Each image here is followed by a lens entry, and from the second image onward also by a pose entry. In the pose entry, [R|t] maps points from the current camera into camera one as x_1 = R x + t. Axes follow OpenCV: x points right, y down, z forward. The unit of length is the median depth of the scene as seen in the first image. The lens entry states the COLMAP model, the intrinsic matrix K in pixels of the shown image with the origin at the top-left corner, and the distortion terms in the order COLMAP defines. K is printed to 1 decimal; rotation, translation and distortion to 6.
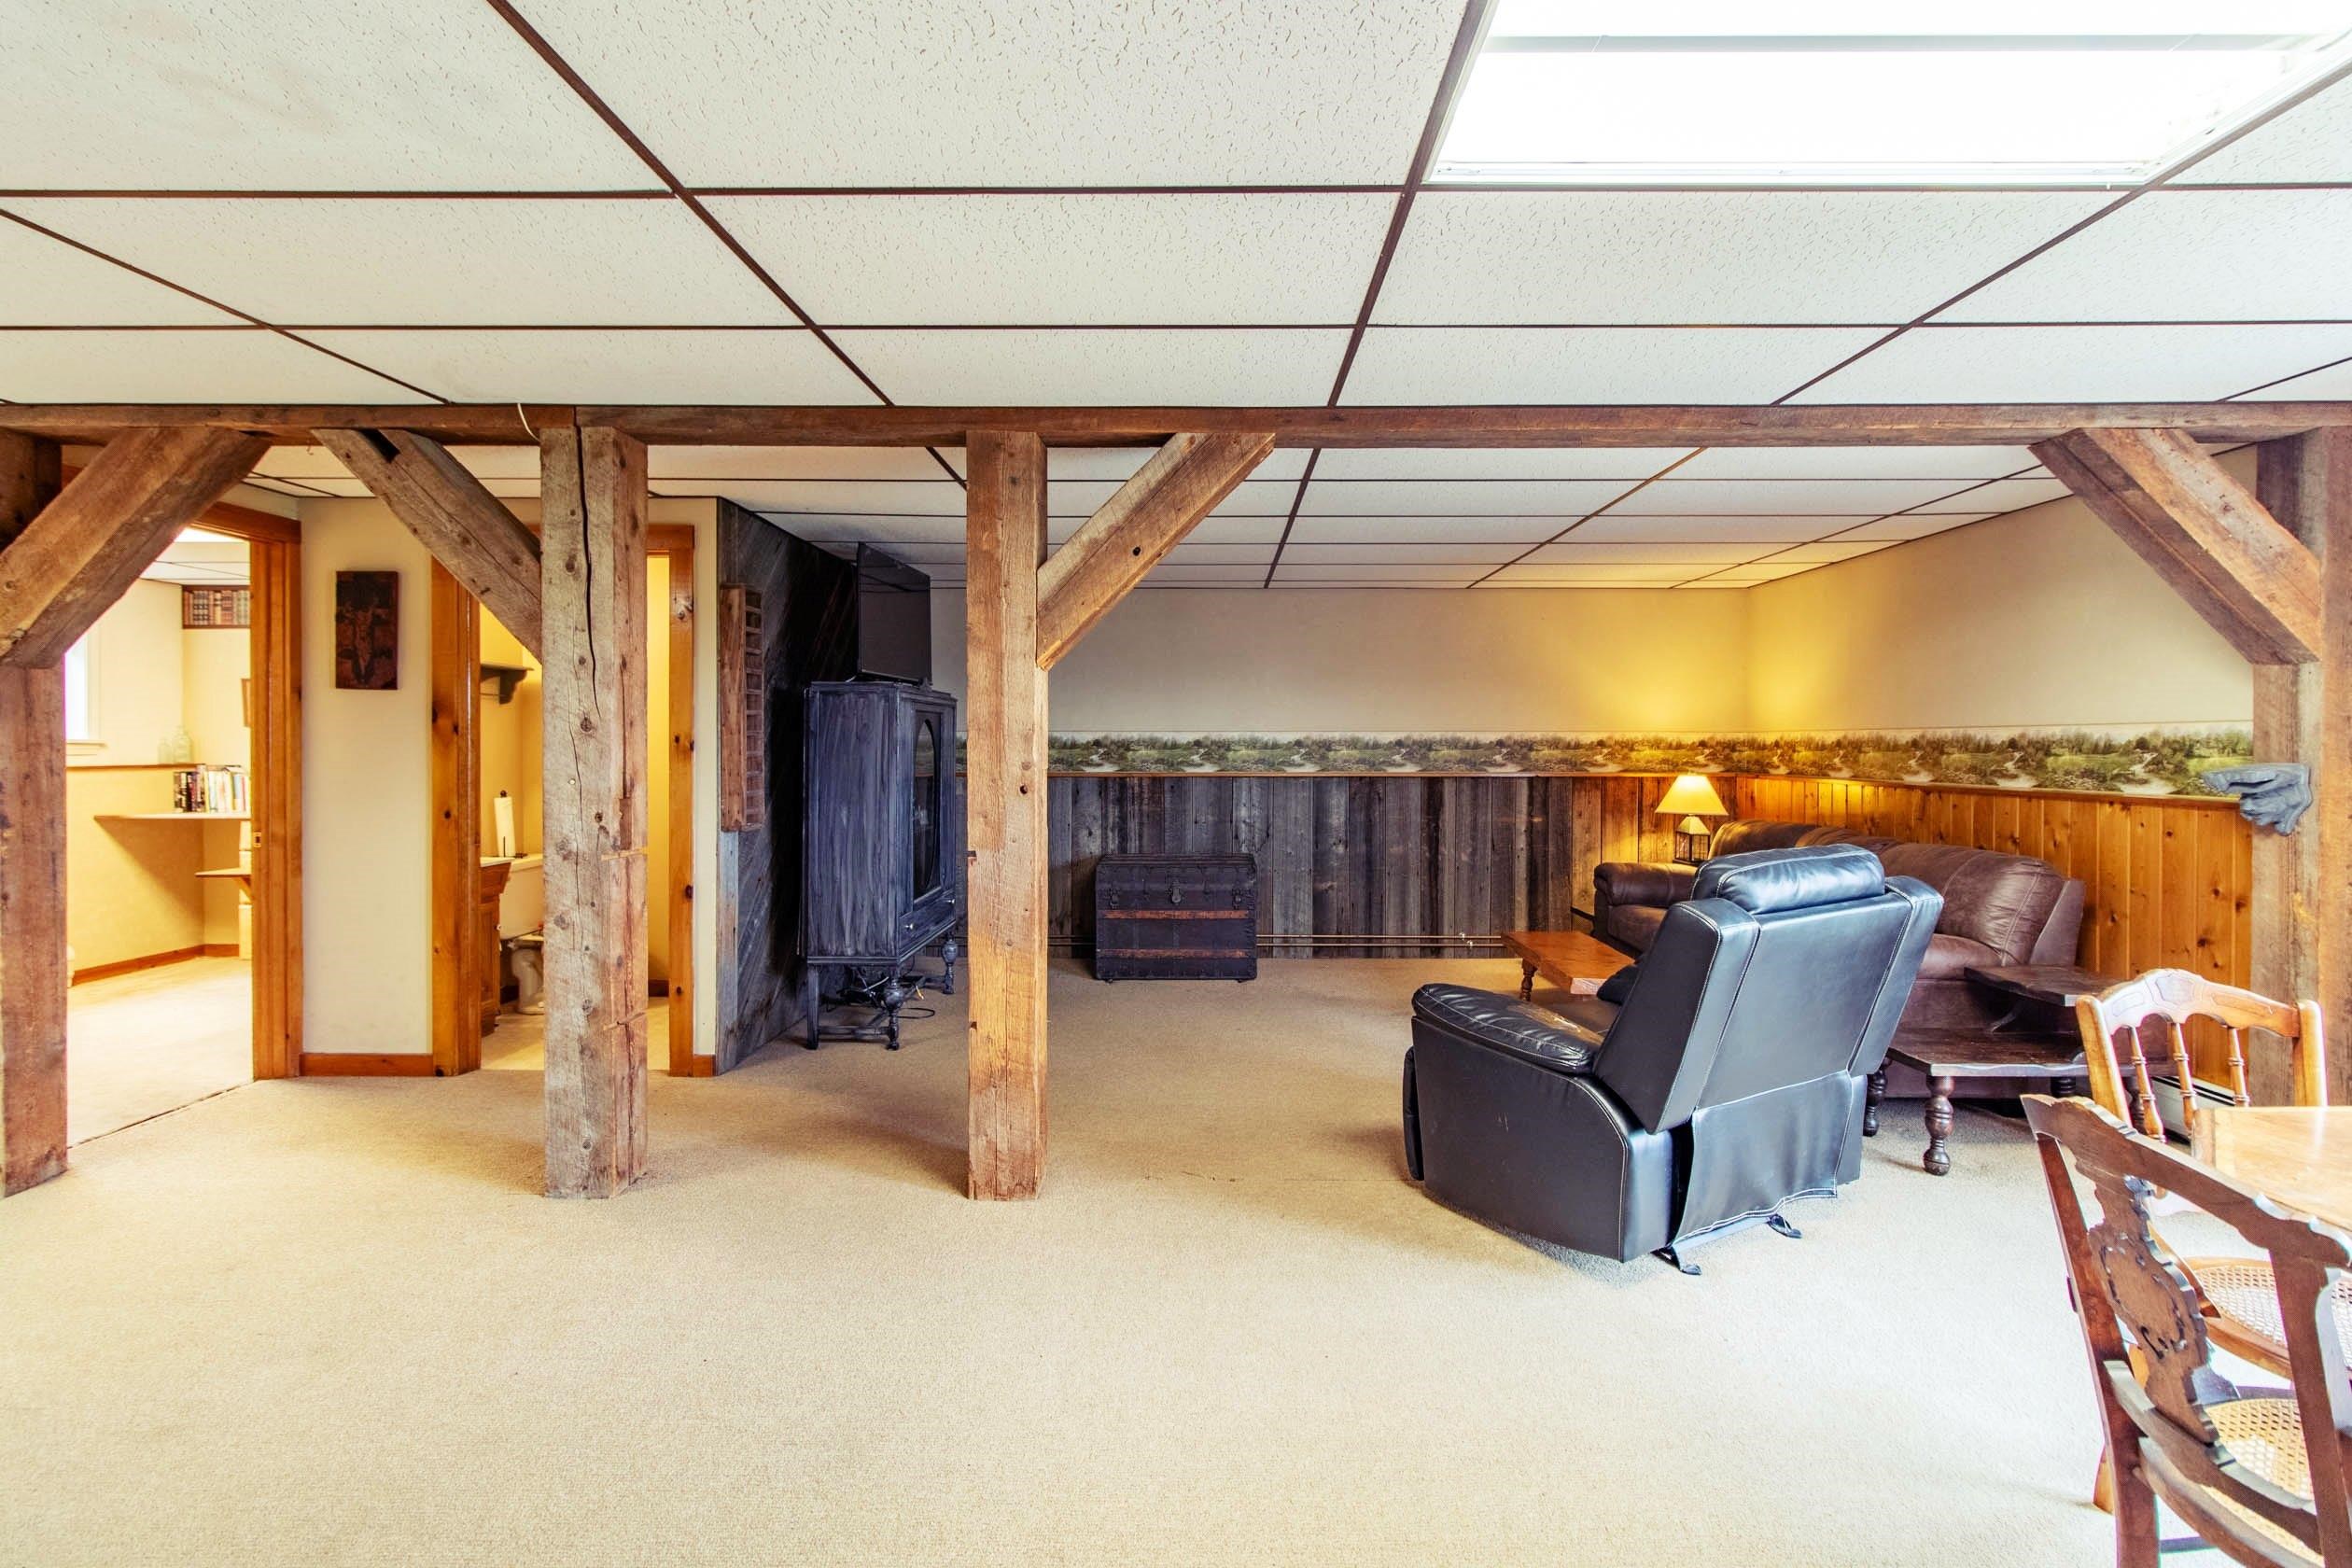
lens RADIAL K [[1065.9, 0, 1180.8], [0, 1065.9, 737.9], [0, 0, 1]] dist [0.001500, -0.000132]
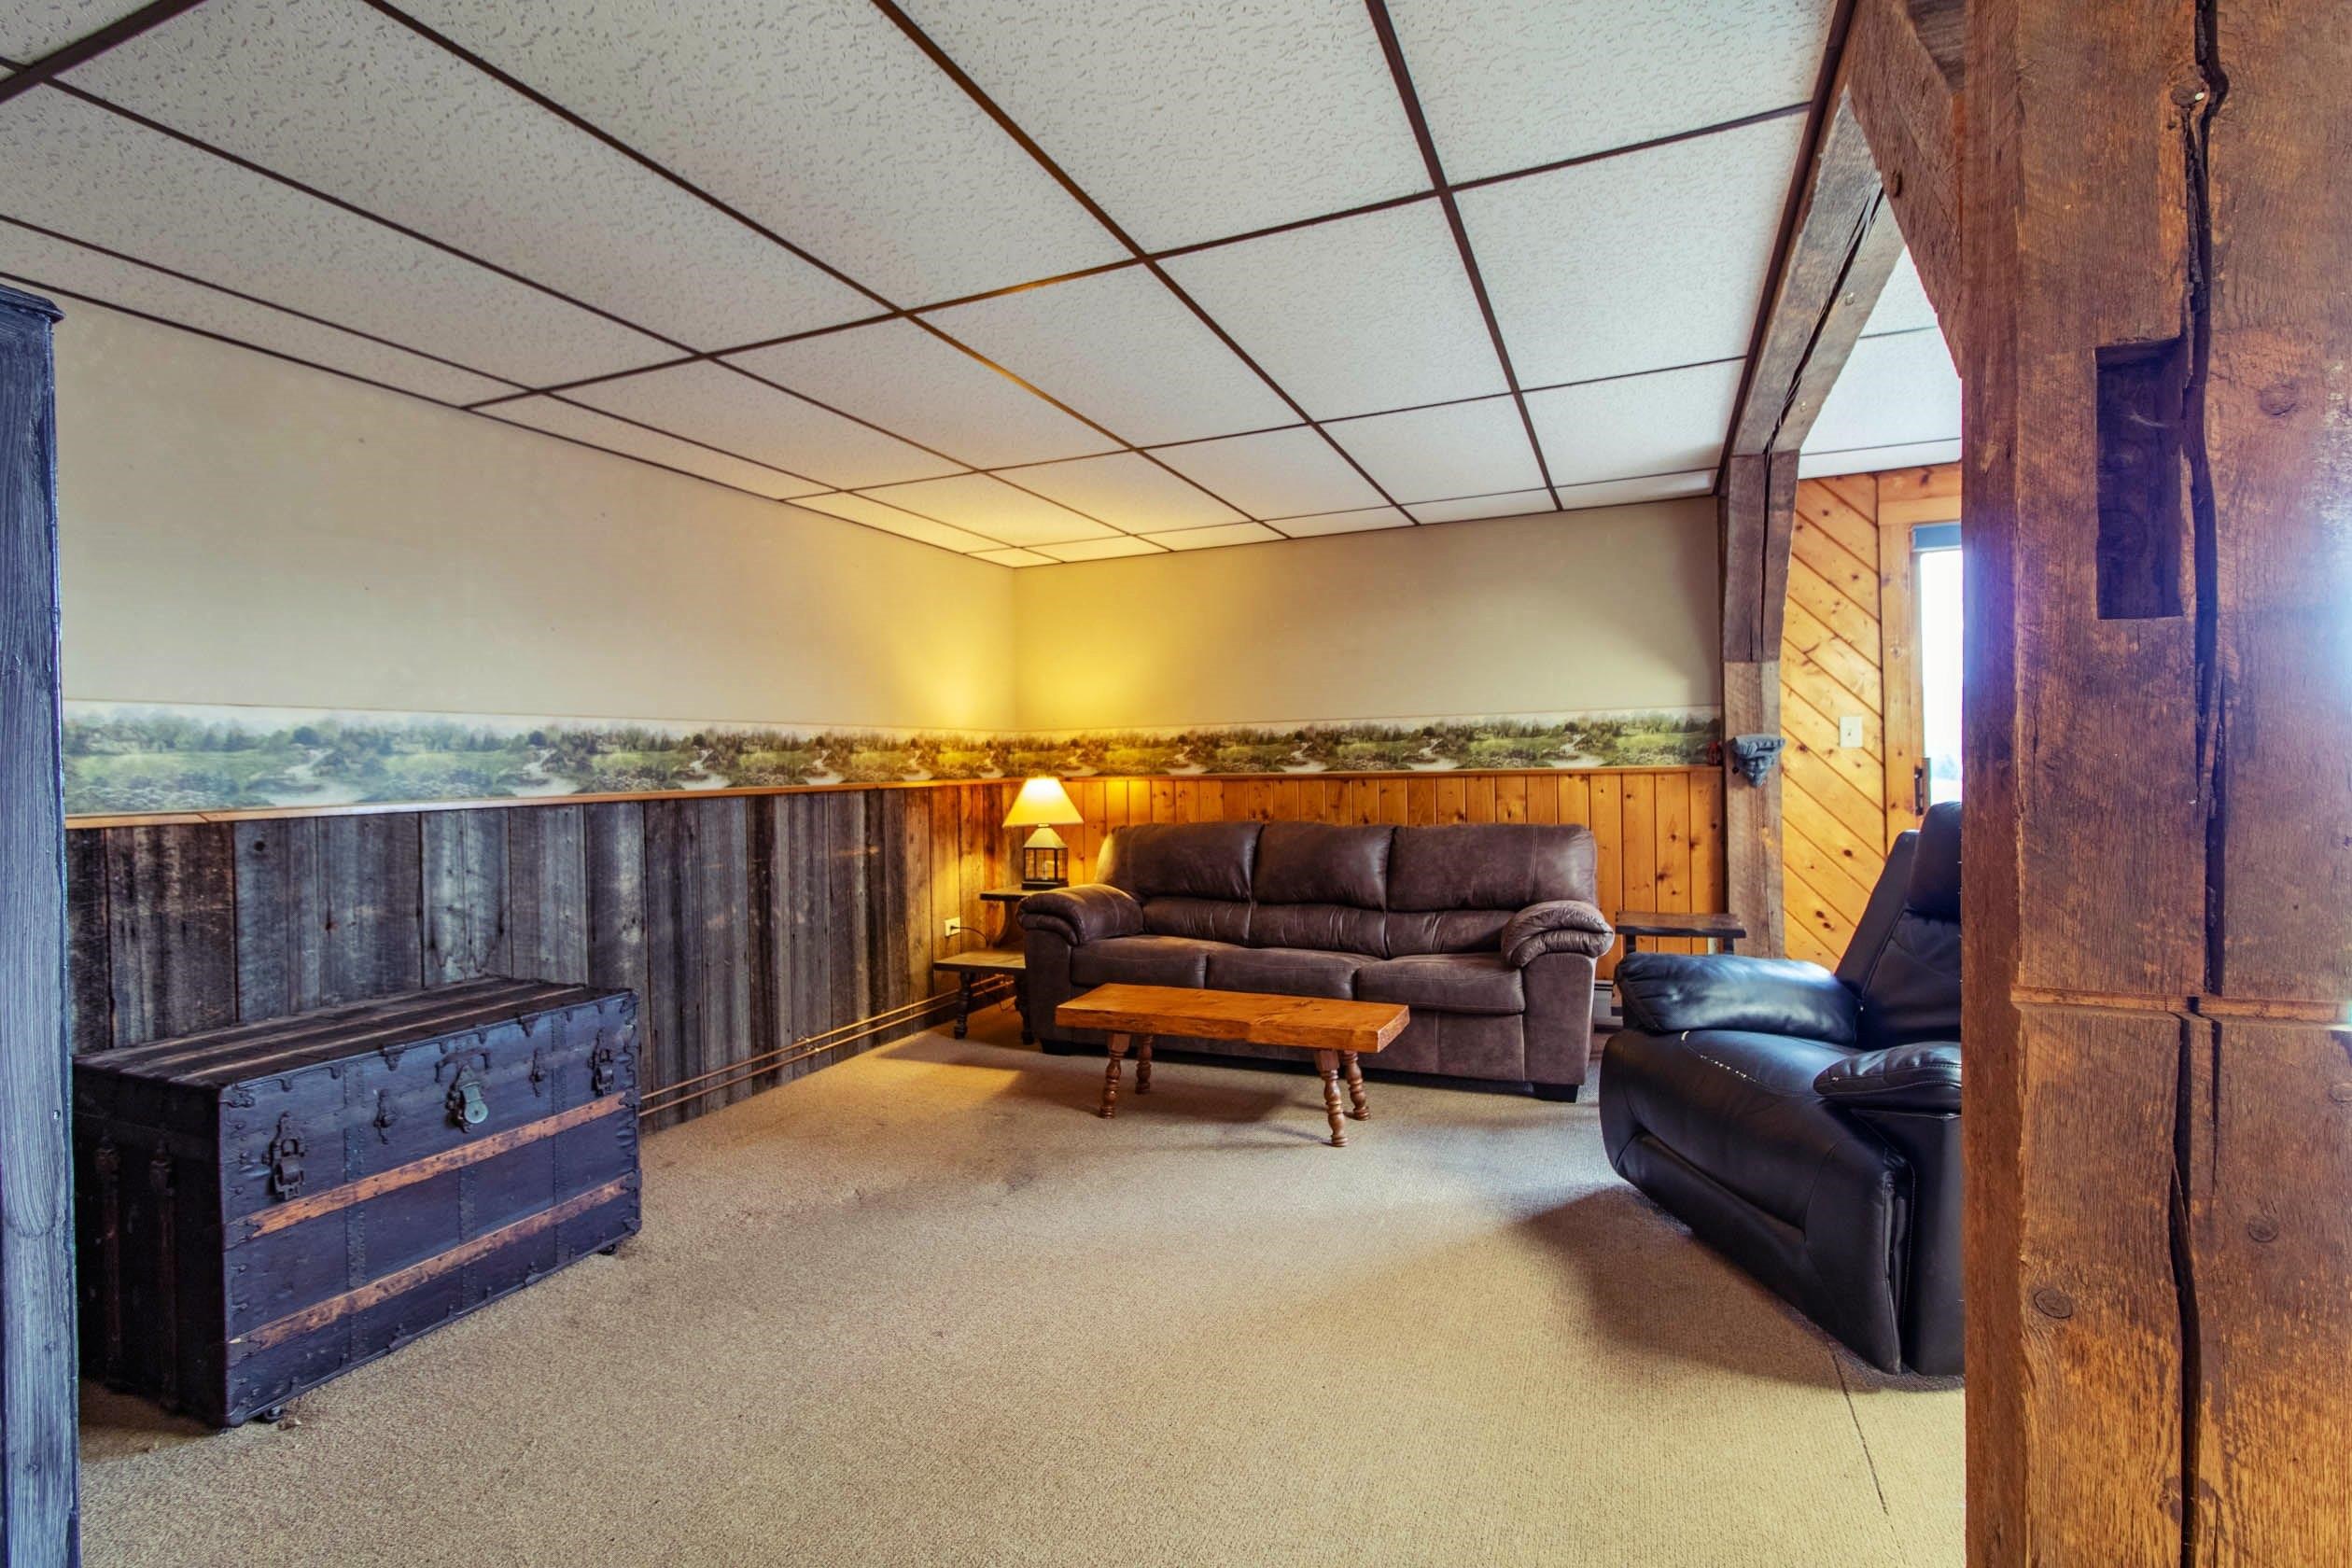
lens RADIAL K [[1087.2, 0, 1174.6], [0, 1087.2, 745.8], [0, 0, 1]] dist [0.002262, 0.000323]
pose [[0.381177, 0.005665, 0.924485, -0.254643], [0.016788, 0.999774, -0.013048, 0.020527], [-0.924350, 0.020494, 0.380996, 0.539885]]
